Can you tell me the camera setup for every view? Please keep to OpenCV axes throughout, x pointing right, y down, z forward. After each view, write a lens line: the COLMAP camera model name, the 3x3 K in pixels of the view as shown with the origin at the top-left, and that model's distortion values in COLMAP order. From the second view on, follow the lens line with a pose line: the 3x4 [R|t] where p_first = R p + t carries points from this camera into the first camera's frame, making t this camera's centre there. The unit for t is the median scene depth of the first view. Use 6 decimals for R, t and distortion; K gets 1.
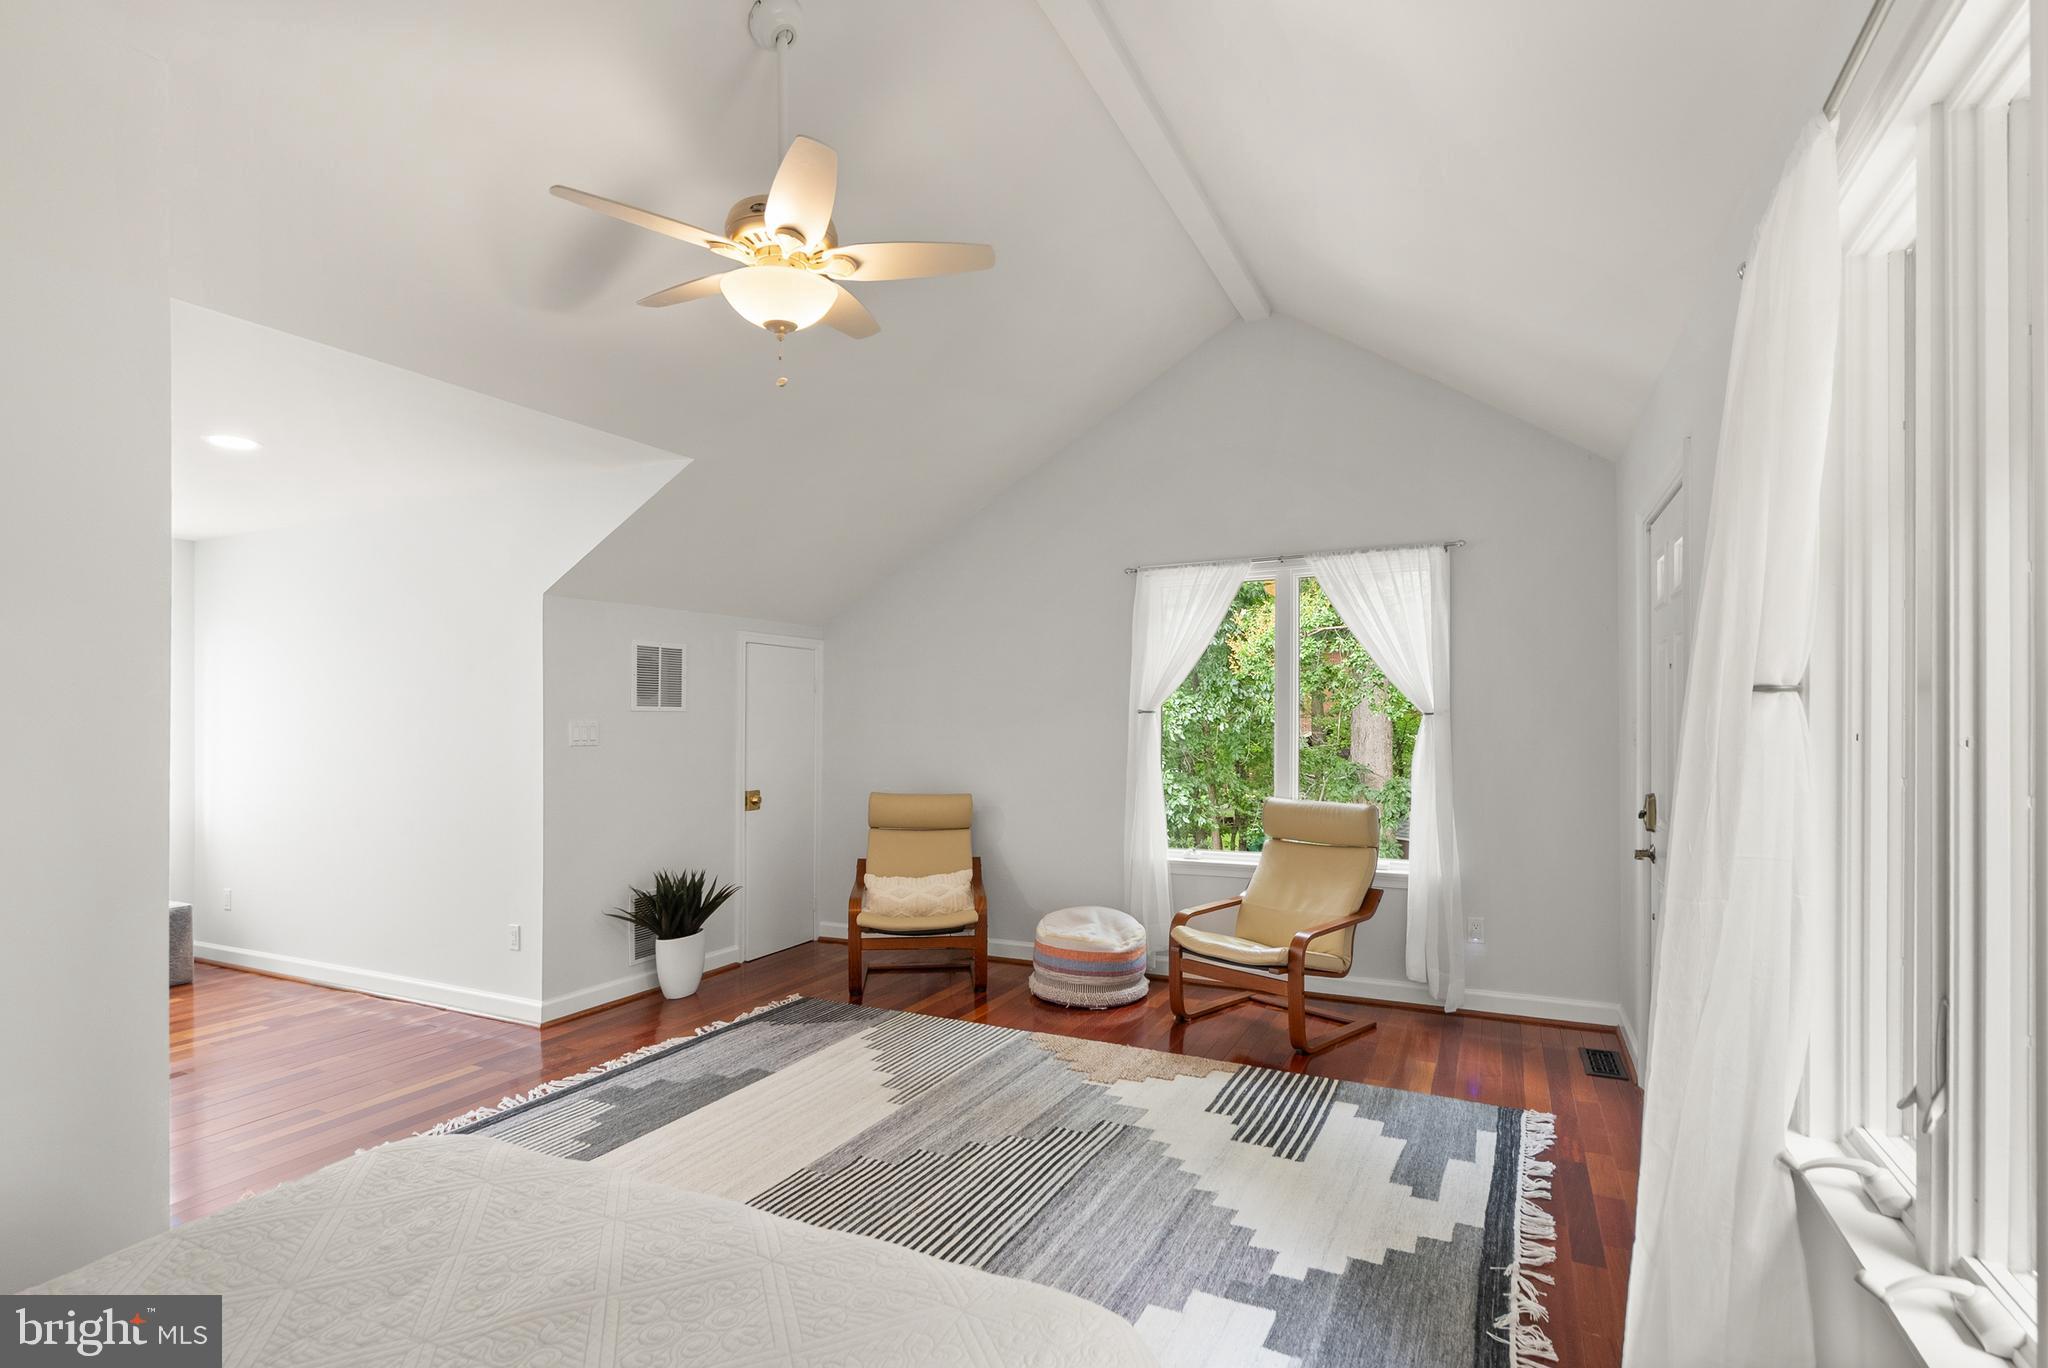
lens RADIAL K [[988.9, 0, 1028.1], [0, 988.9, 716.0], [0, 0, 1]] dist [-0.025861, 0.020332]
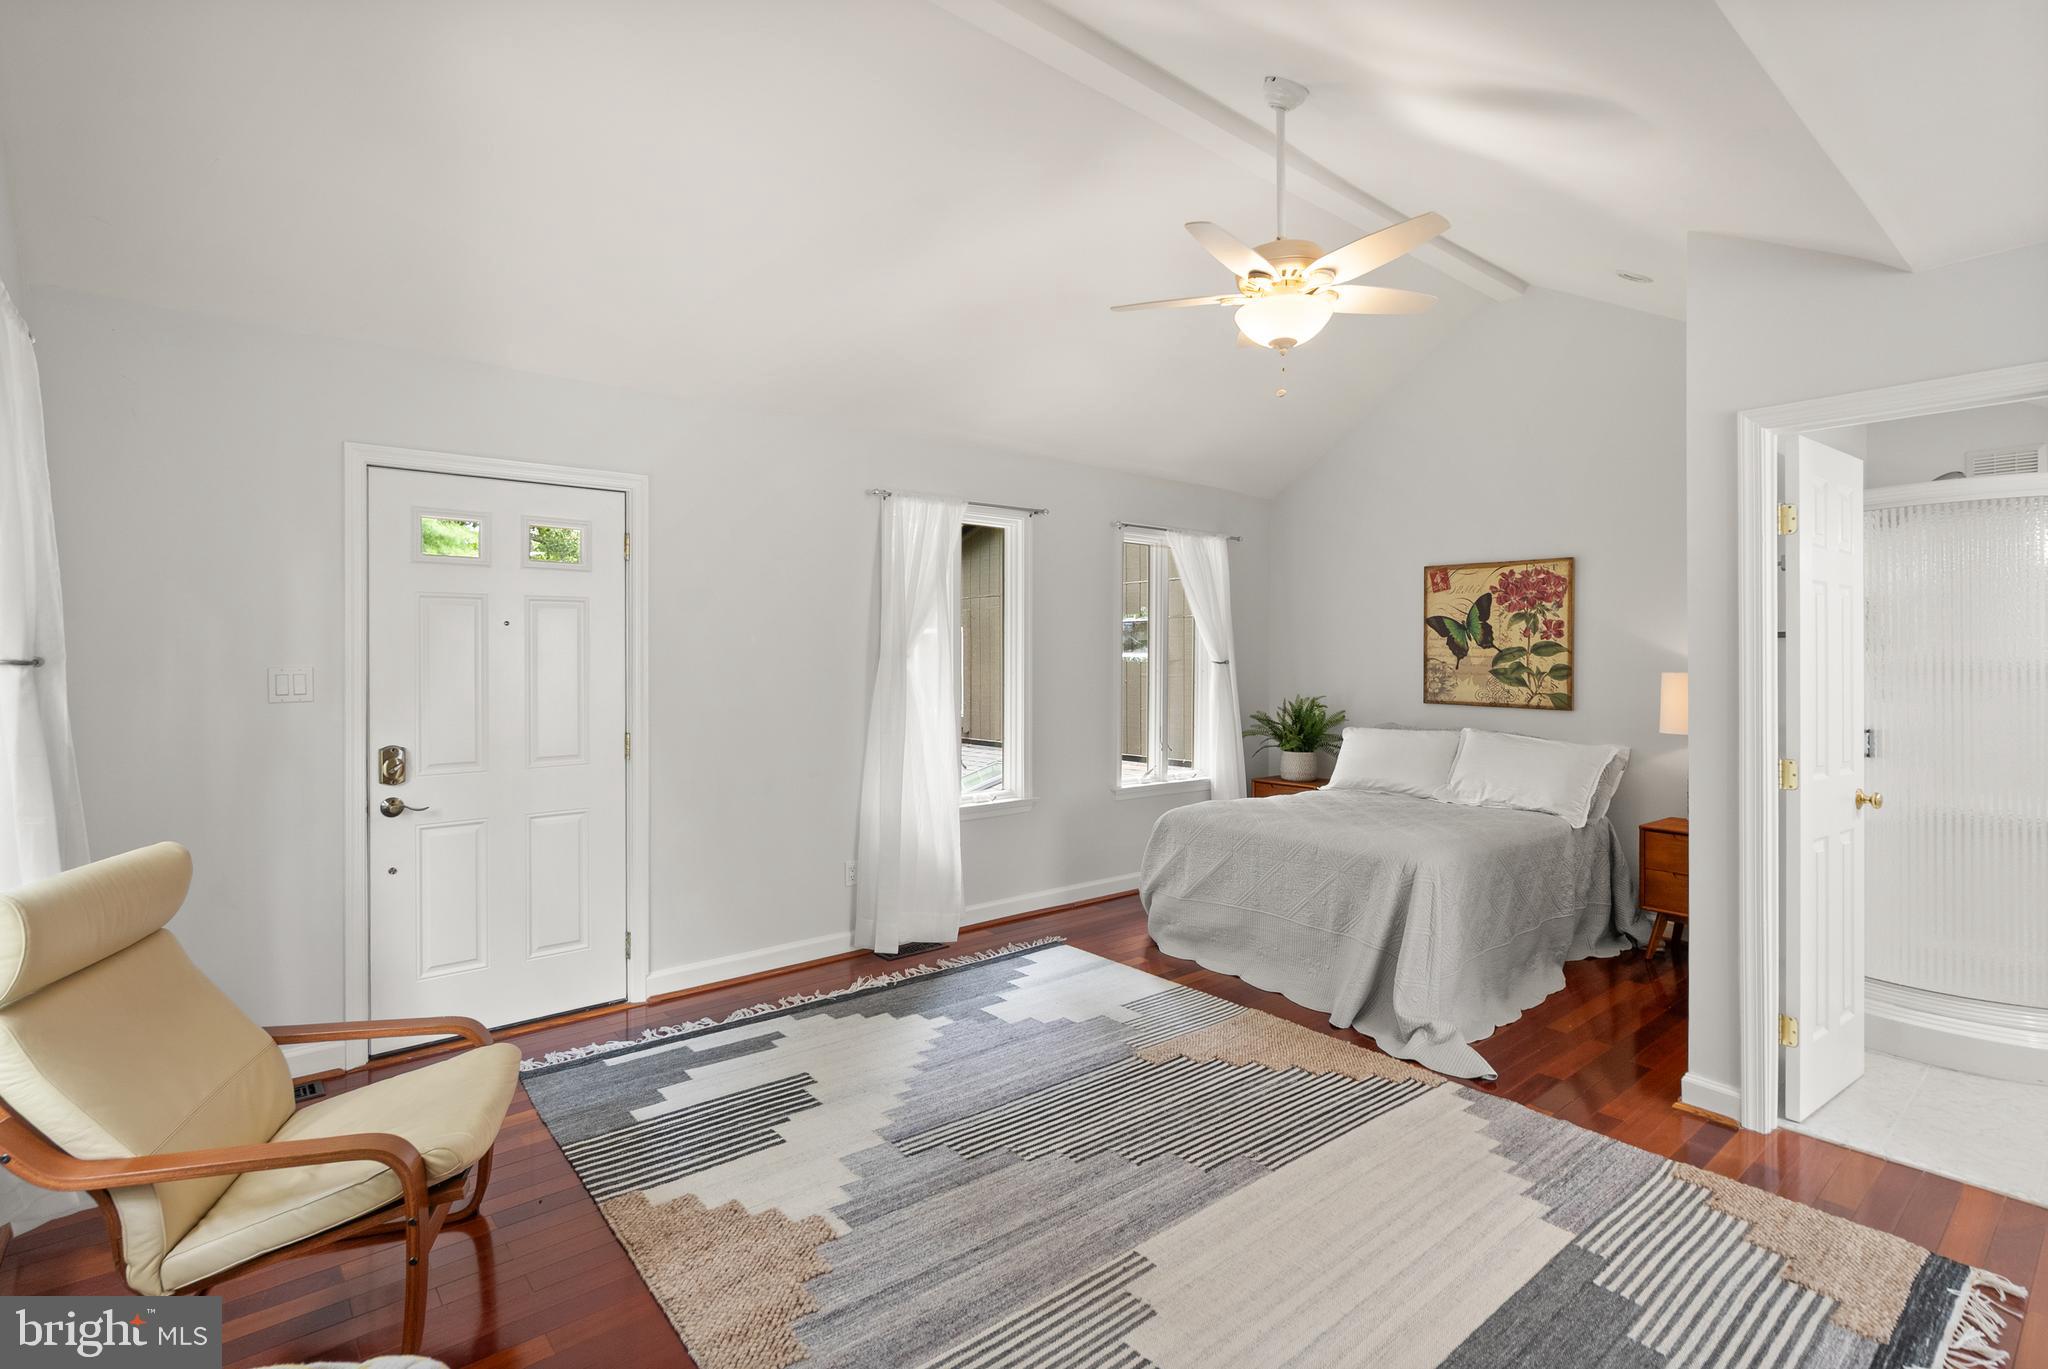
lens RADIAL K [[950.5, 0, 993.3], [0, 950.5, 663.5], [0, 0, 1]] dist [0.004321, 0.000285]
pose [[-0.904175, 0.002171, 0.427157, -0.337691], [0.001051, 0.999995, -0.002857, 0.000192], [-0.427161, -0.002134, -0.904173, 1.729271]]
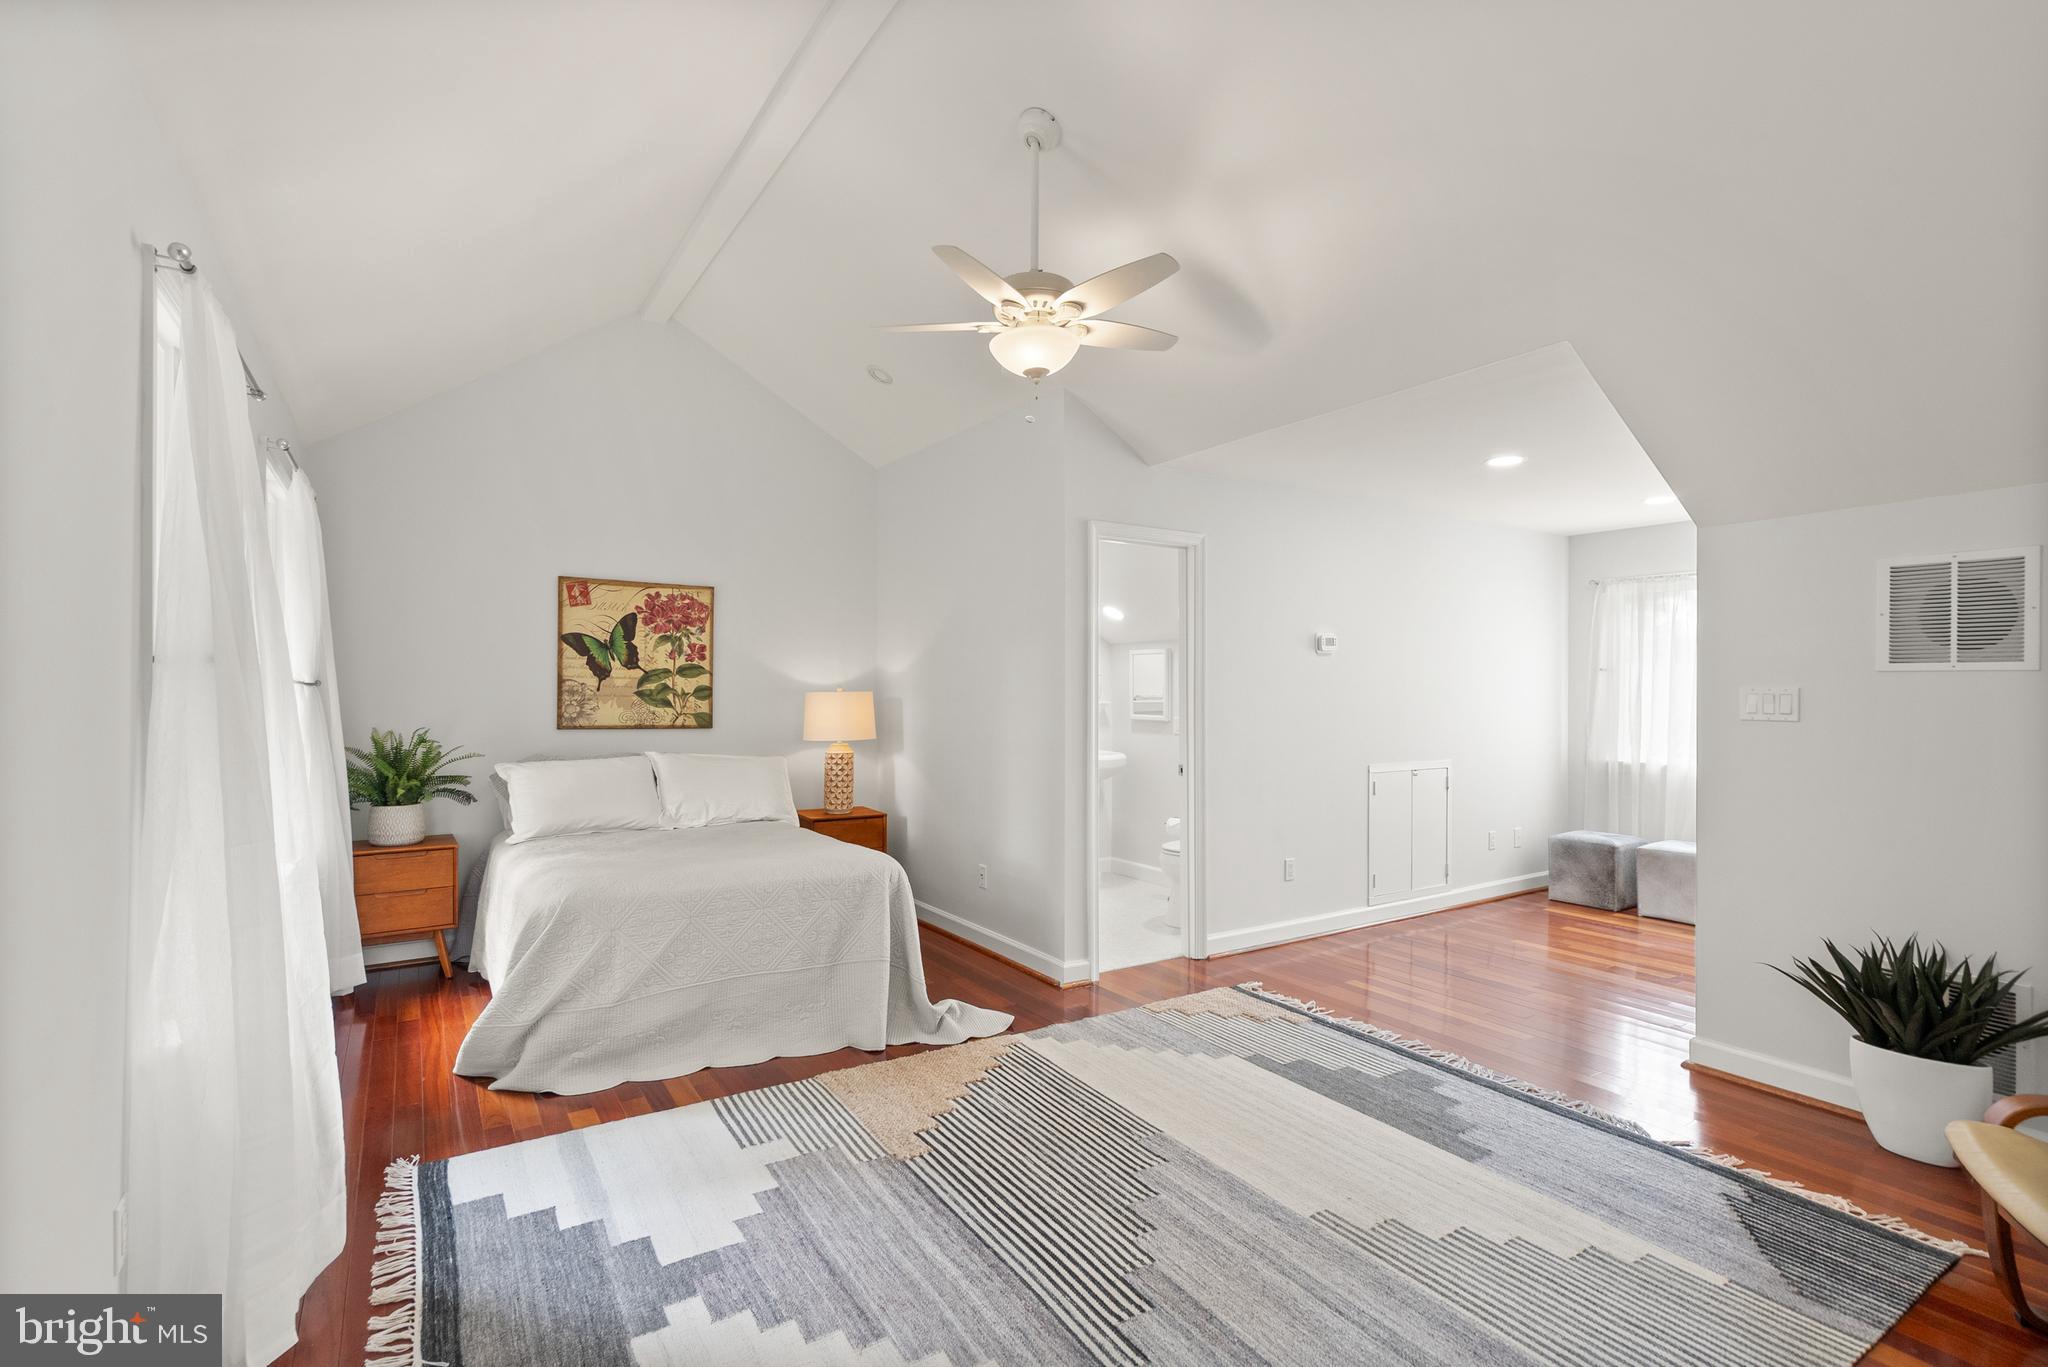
lens RADIAL K [[953.3, 0, 1013.2], [0, 953.3, 684.7], [0, 0, 1]] dist [0.001962, 0.000485]
pose [[-0.523944, 0.001725, -0.851751, 0.625843], [0.005065, 0.999987, -0.001091, 0.001140], [0.851738, -0.004886, -0.523946, 1.264866]]
